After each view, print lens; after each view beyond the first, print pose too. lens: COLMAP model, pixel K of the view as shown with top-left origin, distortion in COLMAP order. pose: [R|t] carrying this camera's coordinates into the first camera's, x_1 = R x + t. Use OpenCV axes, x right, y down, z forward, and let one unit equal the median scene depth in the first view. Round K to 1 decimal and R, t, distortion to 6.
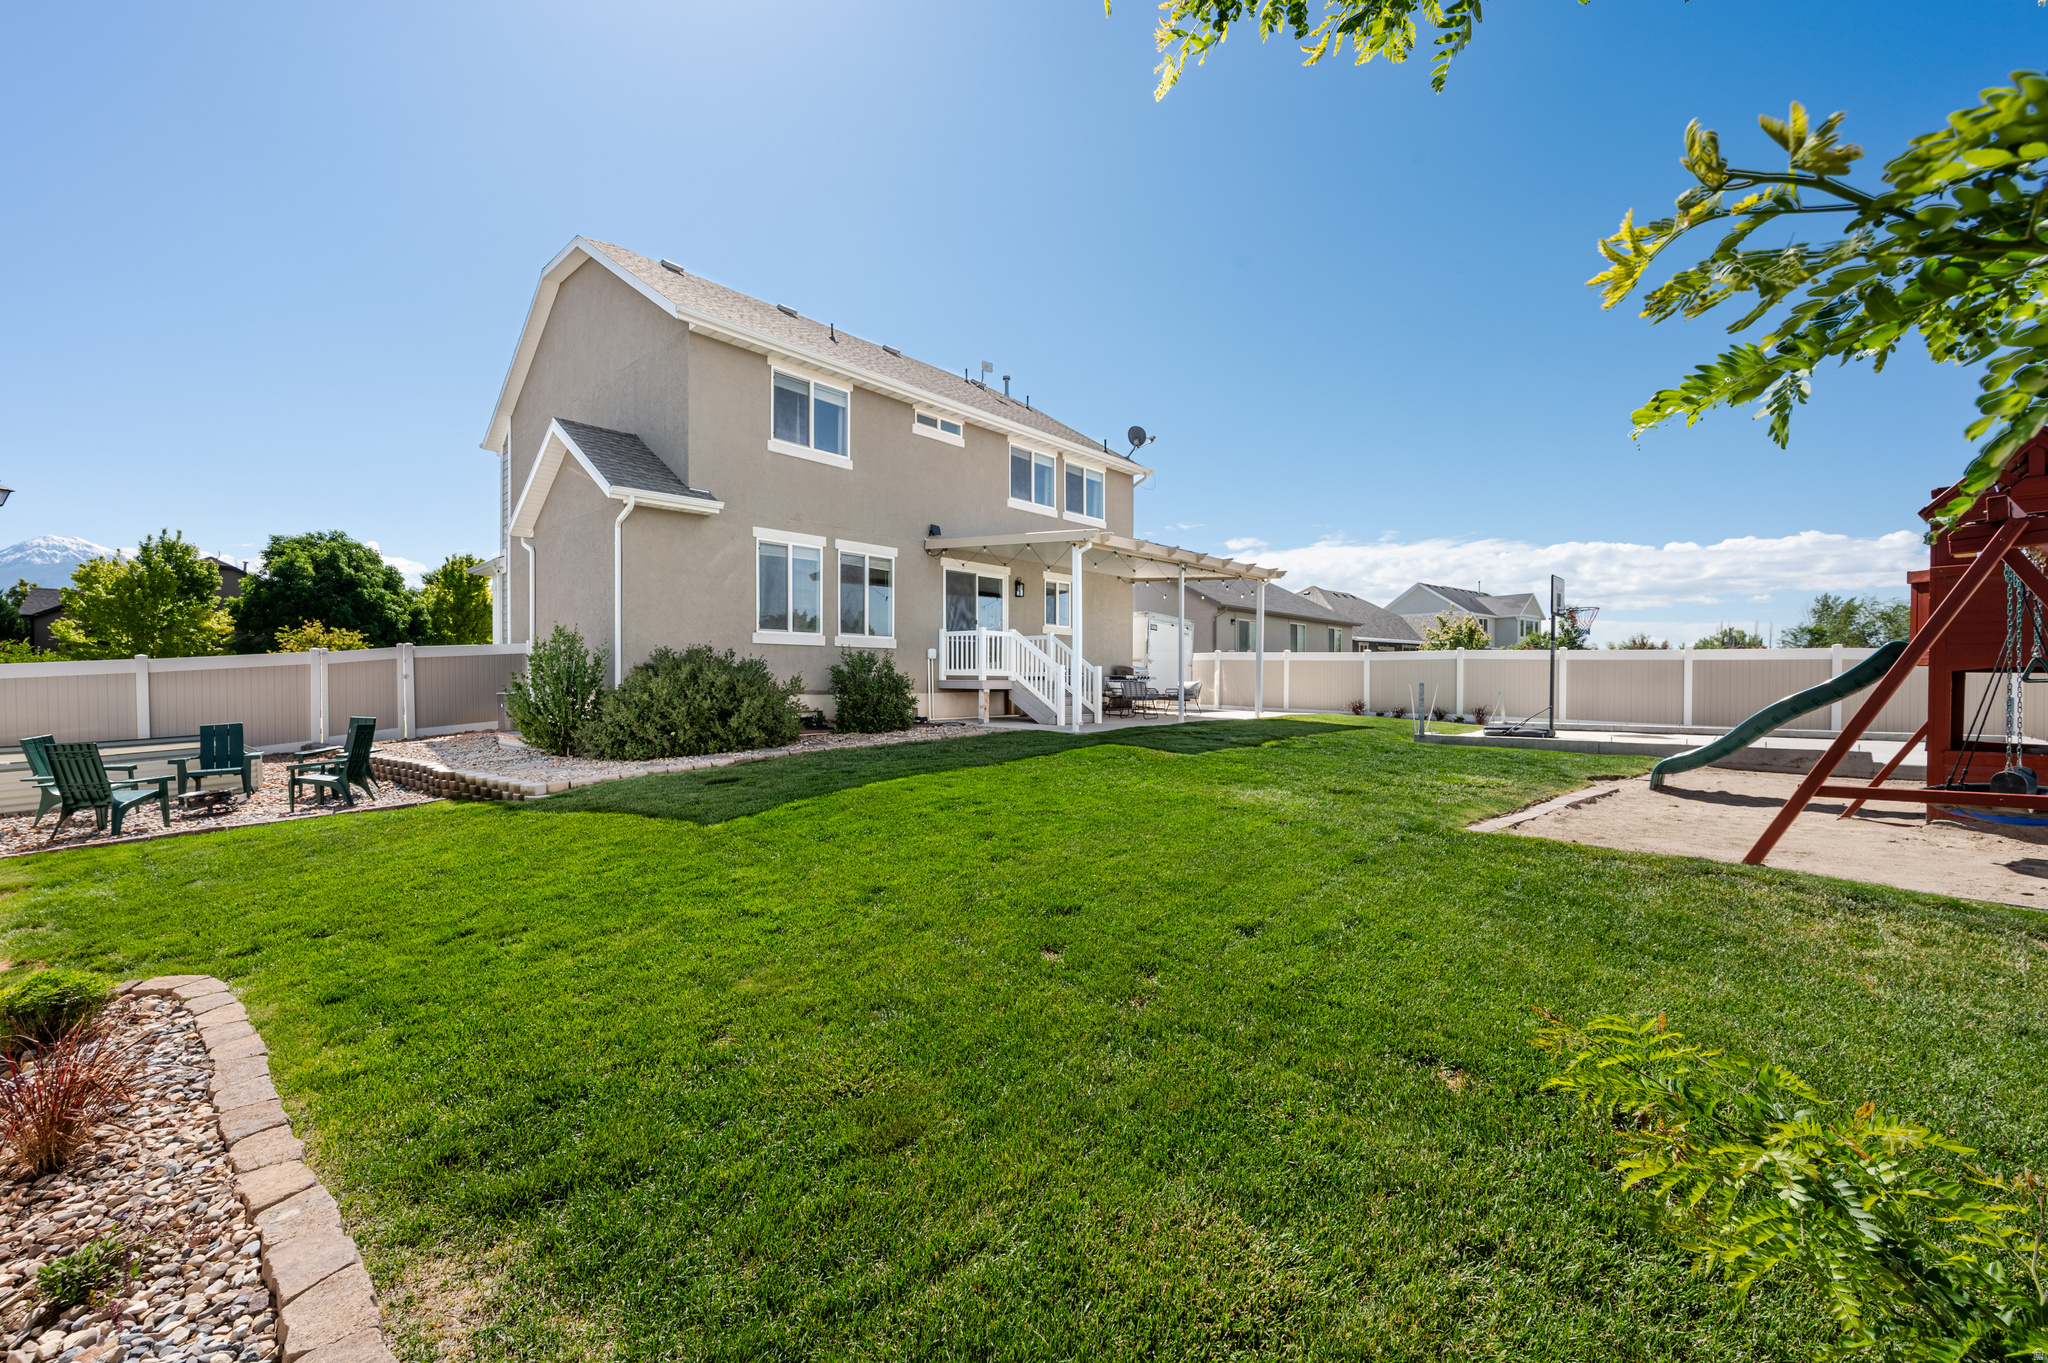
lens RADIAL K [[806.5, 0, 1016.9], [0, 806.5, 680.2], [0, 0, 1]] dist [-0.000849, -0.000115]
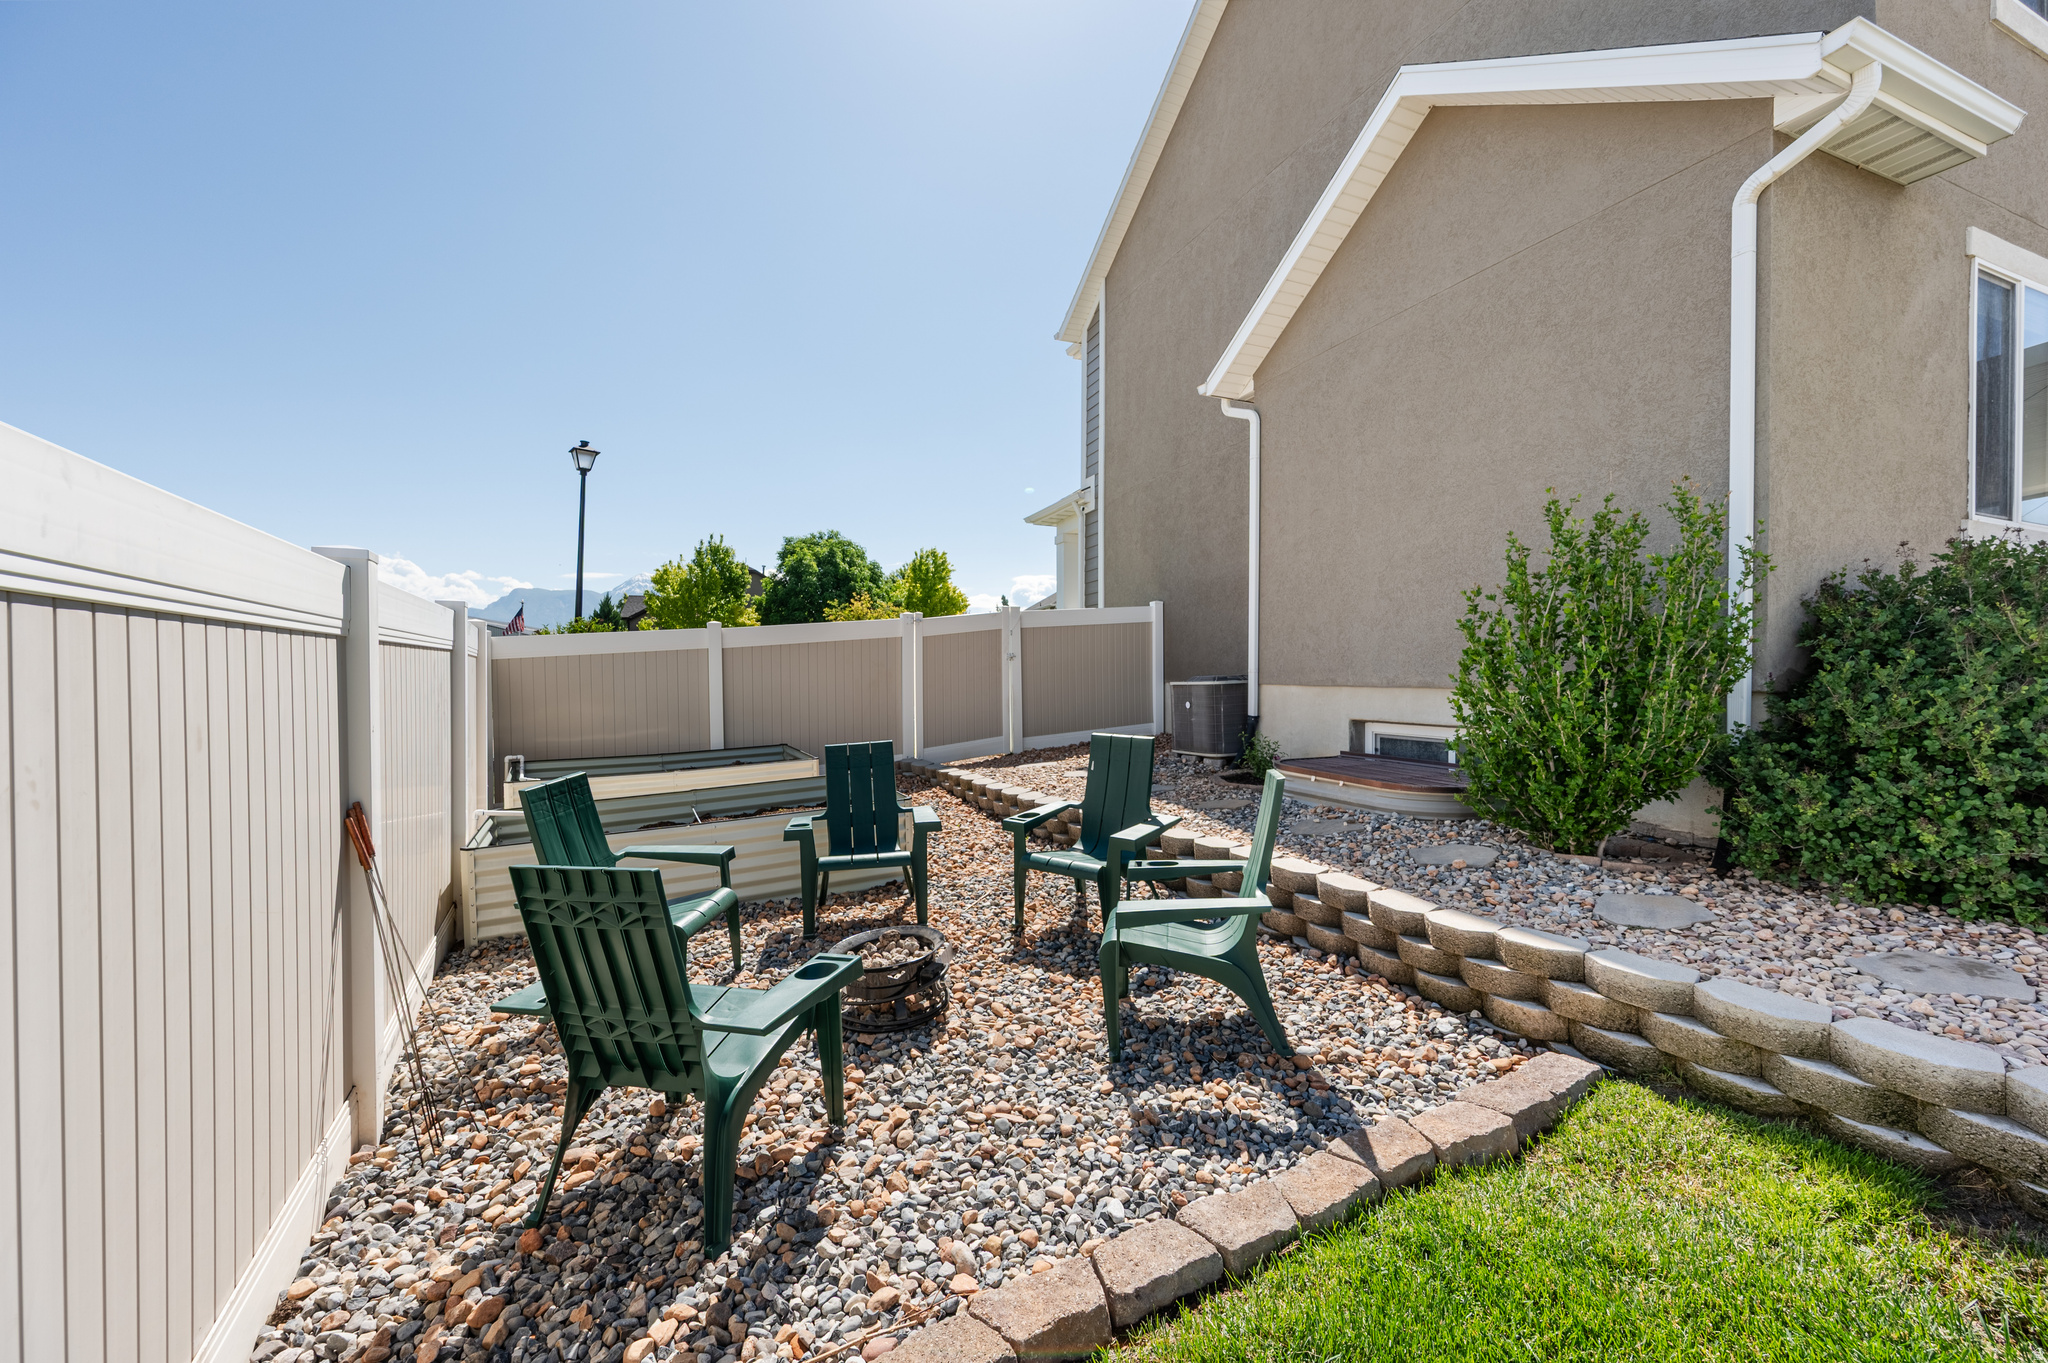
lens RADIAL K [[806.5, 0, 1027.2], [0, 806.5, 678.3], [0, 0, 1]] dist [-0.000849, -0.000115]
pose [[0.907847, 0.001862, -0.419297, -0.202066], [-0.000104, 0.999991, 0.004215, 0.003922], [0.419301, -0.003783, 0.907839, 0.177657]]
